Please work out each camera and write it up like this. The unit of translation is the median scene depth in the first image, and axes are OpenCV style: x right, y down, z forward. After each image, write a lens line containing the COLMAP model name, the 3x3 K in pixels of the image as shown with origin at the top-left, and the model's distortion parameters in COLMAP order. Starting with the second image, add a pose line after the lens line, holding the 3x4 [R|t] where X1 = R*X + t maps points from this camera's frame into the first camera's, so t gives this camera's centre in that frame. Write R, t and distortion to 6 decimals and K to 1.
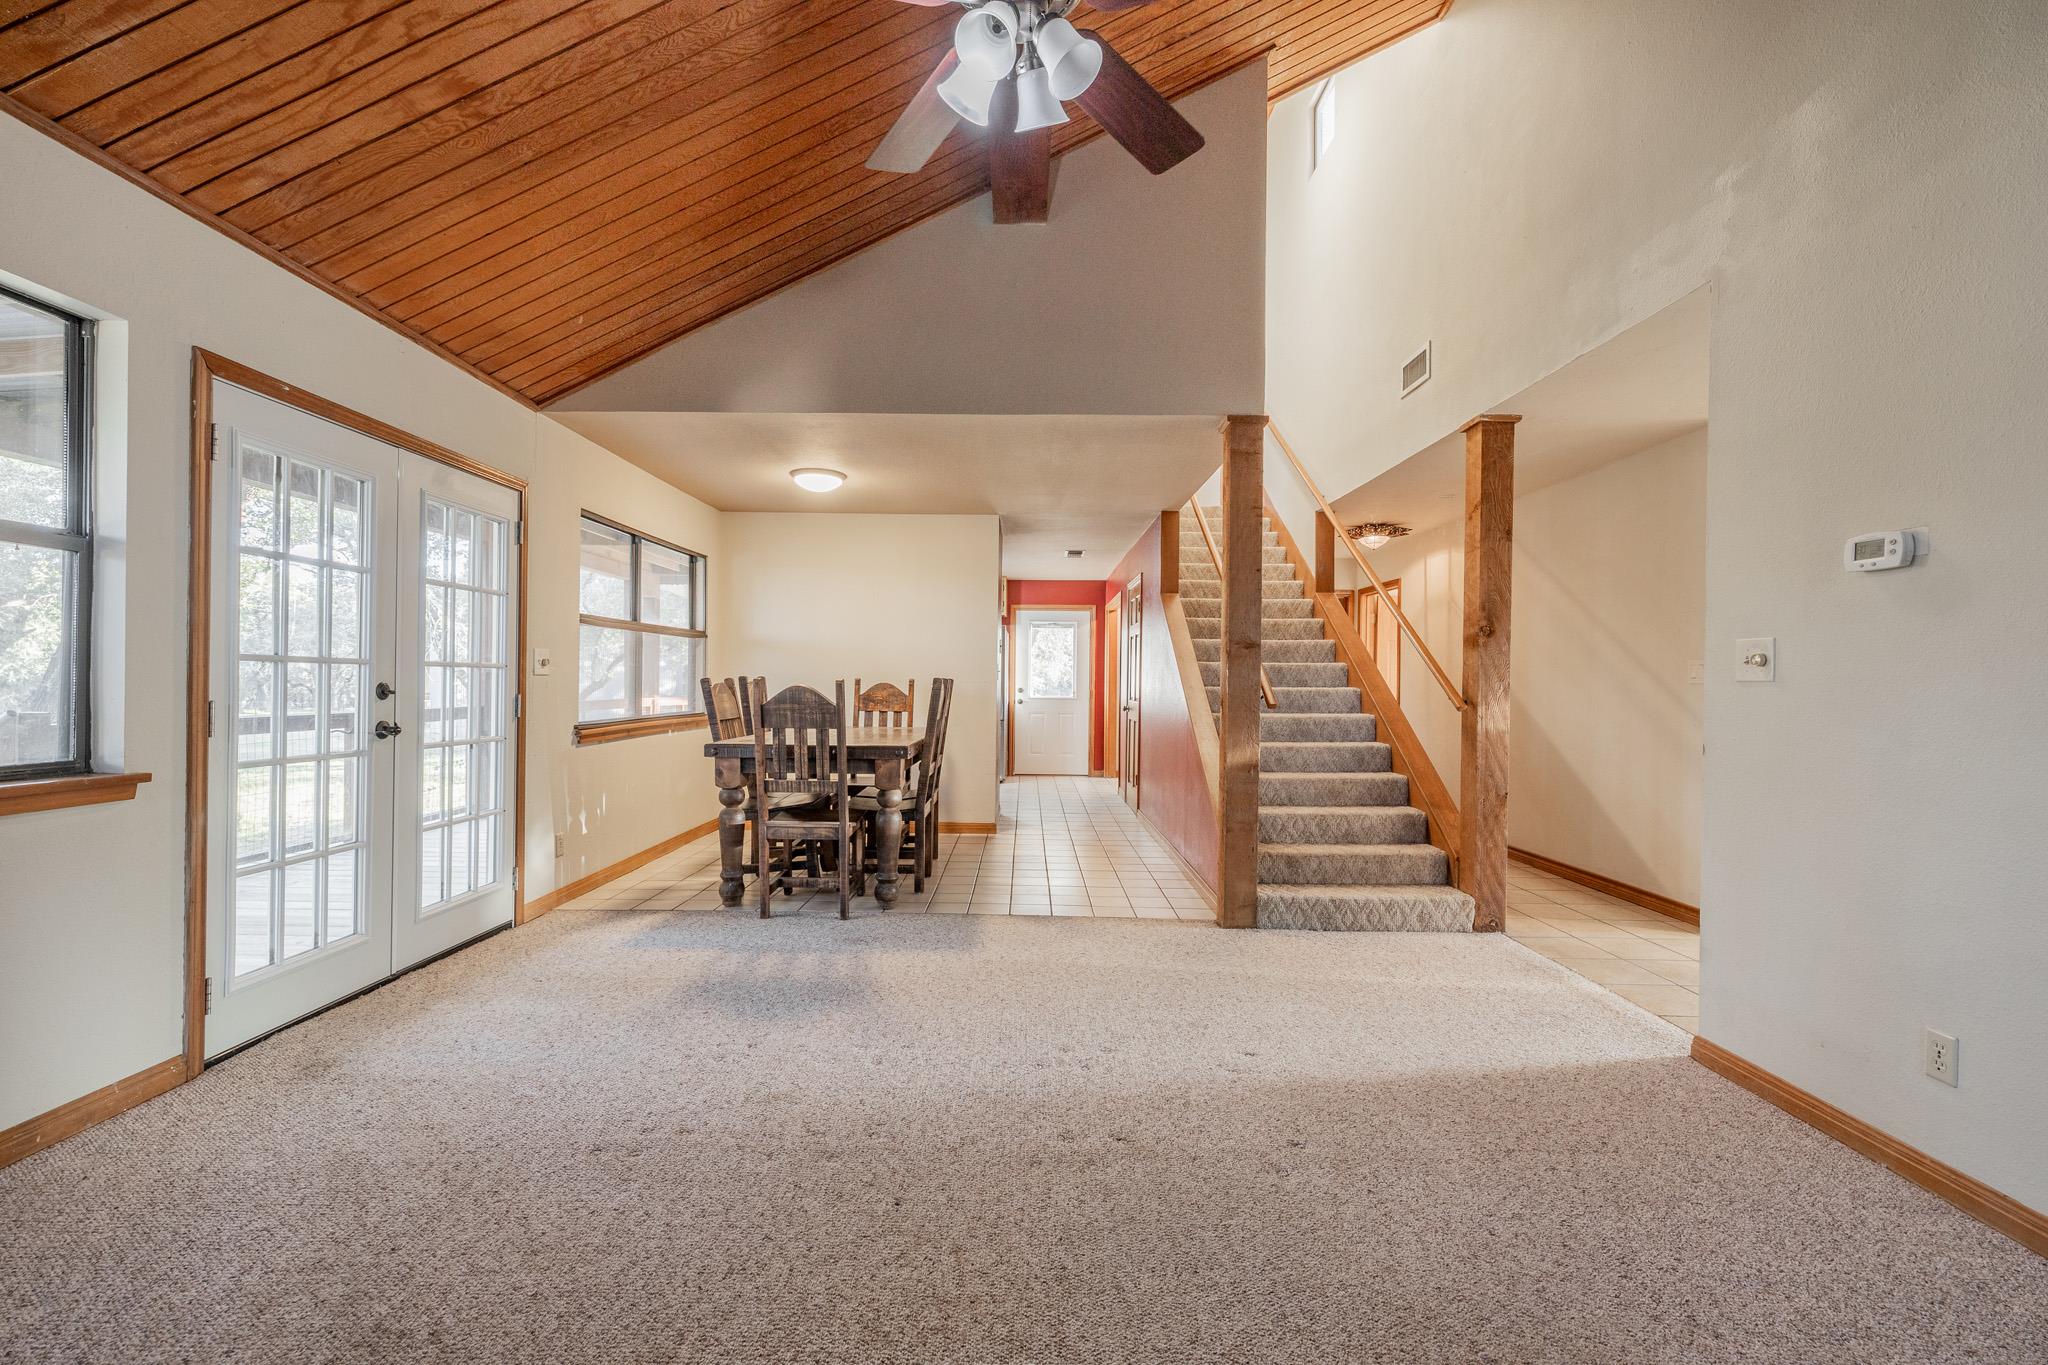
lens RADIAL K [[853.7, 0, 996.7], [0, 853.7, 679.2], [0, 0, 1]] dist [0.001907, -0.000661]
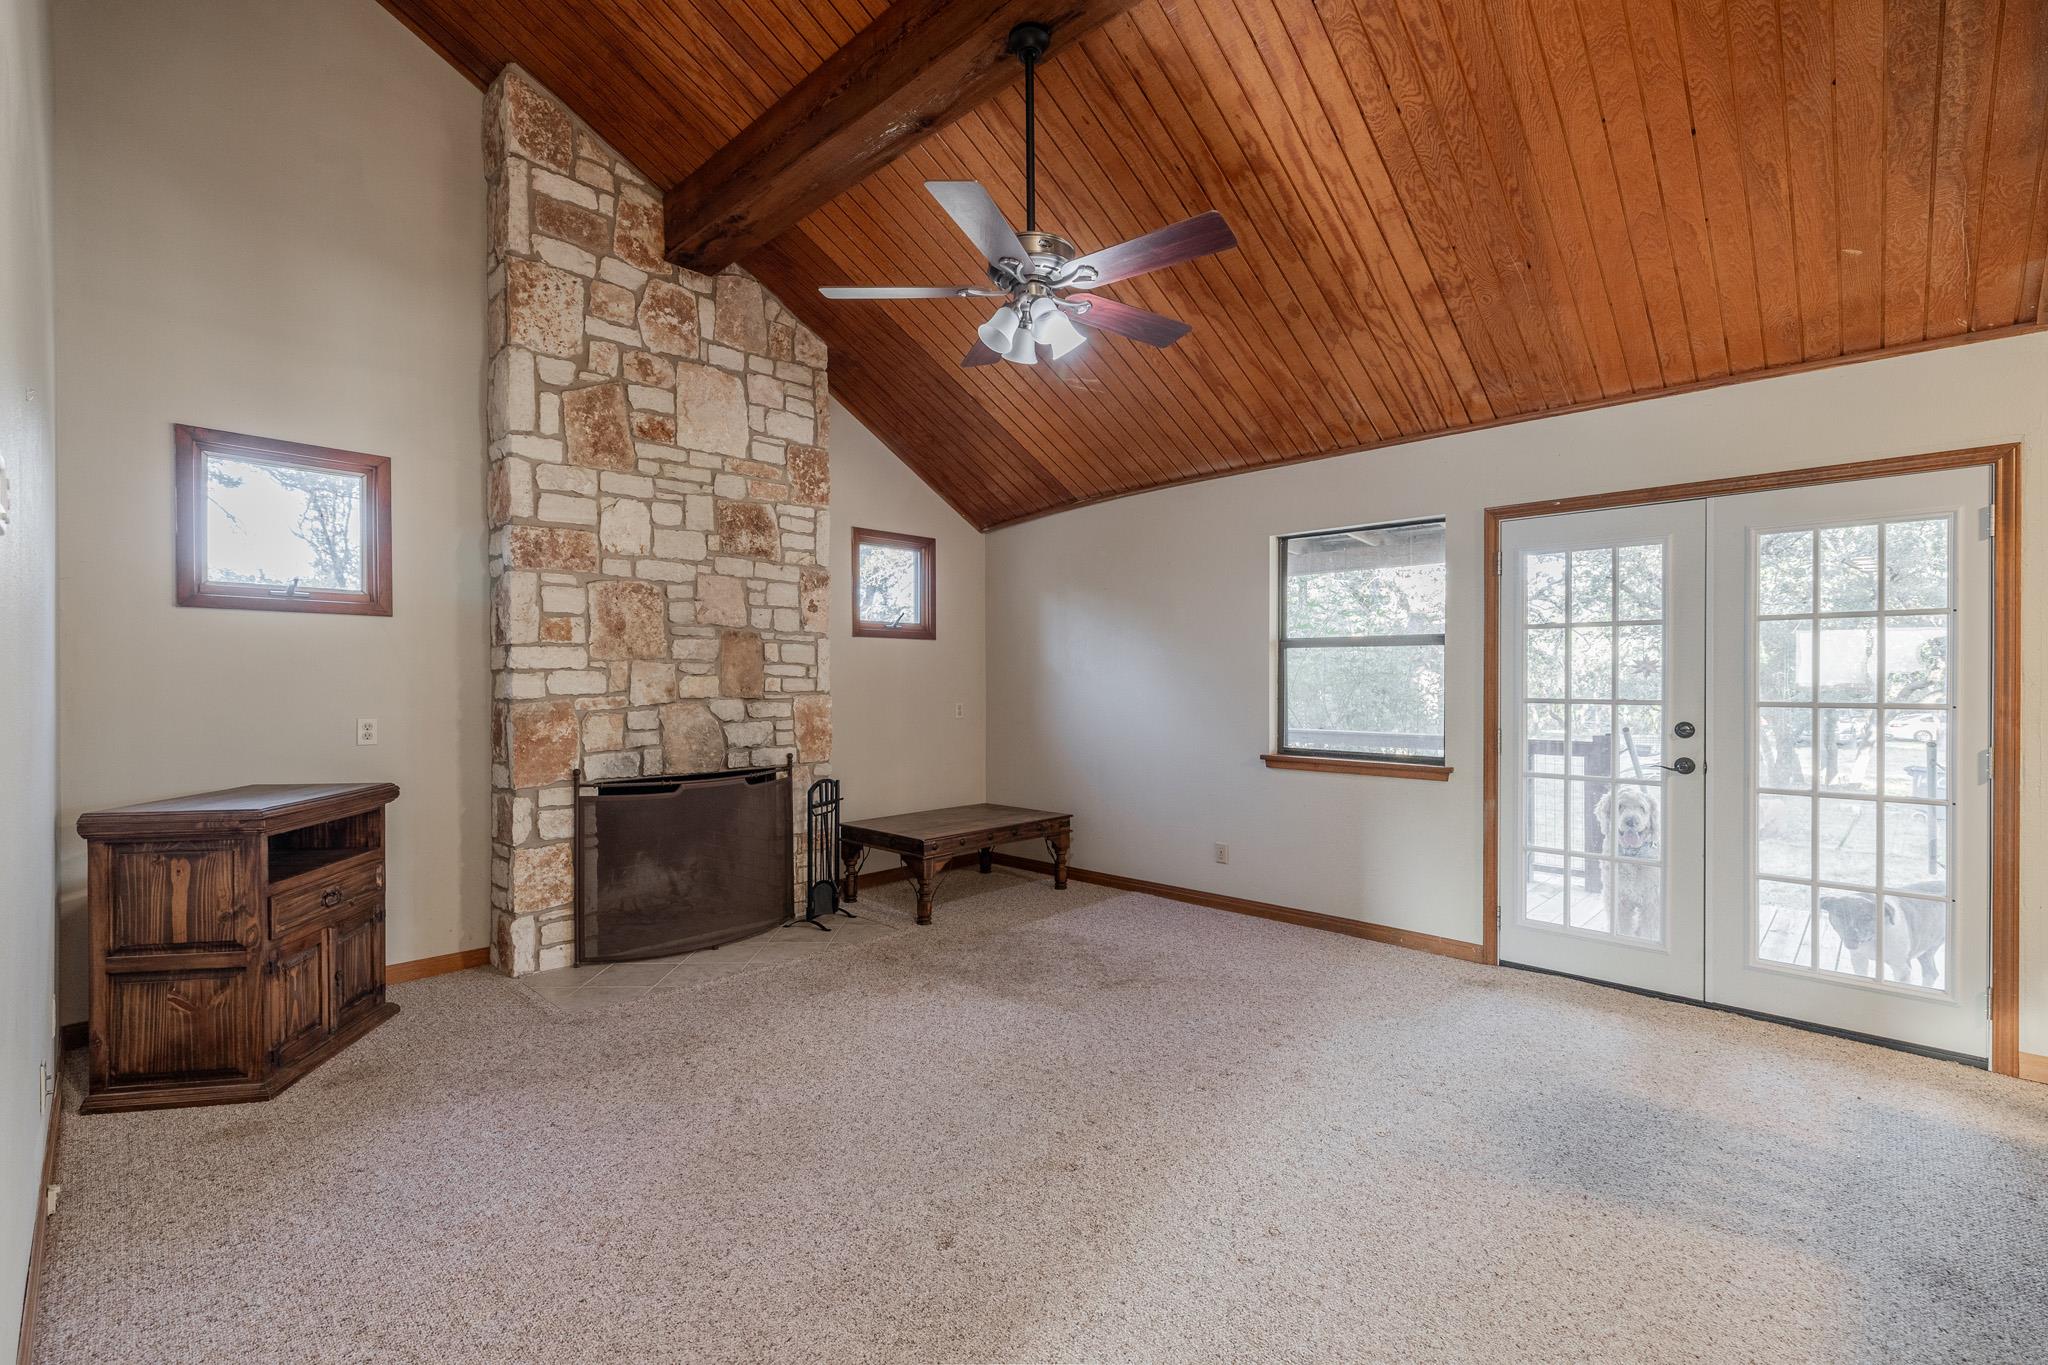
lens RADIAL K [[853.7, 0, 1031.7], [0, 853.7, 688.7], [0, 0, 1]] dist [0.001907, -0.000661]
pose [[-0.655358, -0.005513, -0.755298, 0.360282], [-0.005659, 0.999981, -0.002389, -0.017380], [0.755297, 0.002708, -0.655377, 0.609118]]
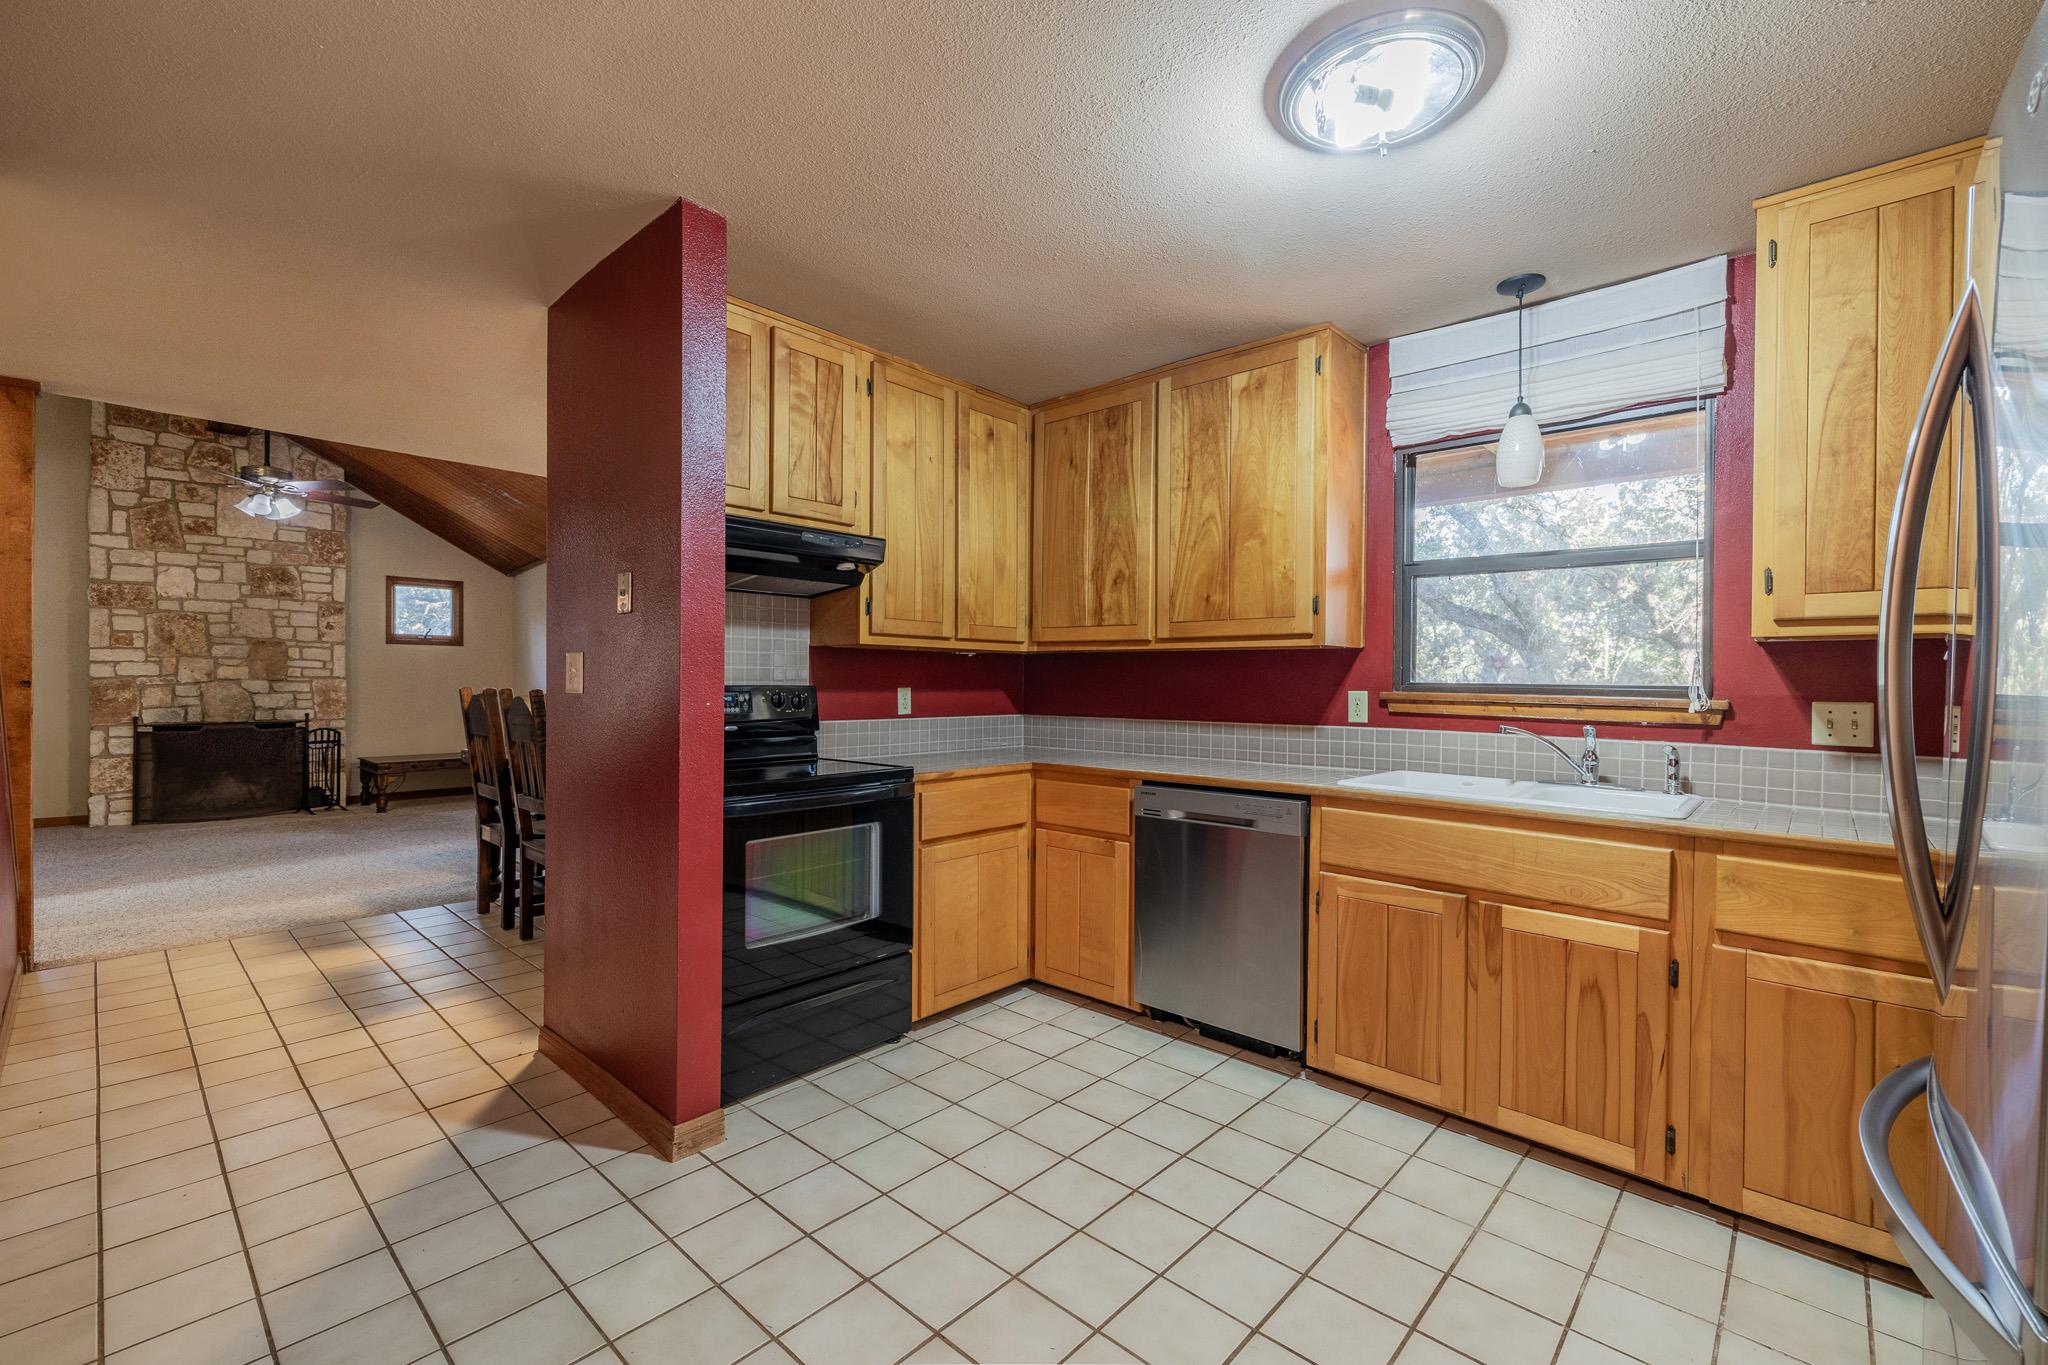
lens RADIAL K [[853.7, 0, 1065.2], [0, 853.7, 689.2], [0, 0, 1]] dist [0.001907, -0.000661]
pose [[-0.629124, -0.012211, -0.777209, 0.197897], [-0.012373, 0.999907, -0.005694, -0.001950], [0.777206, 0.006034, -0.629217, 1.727810]]
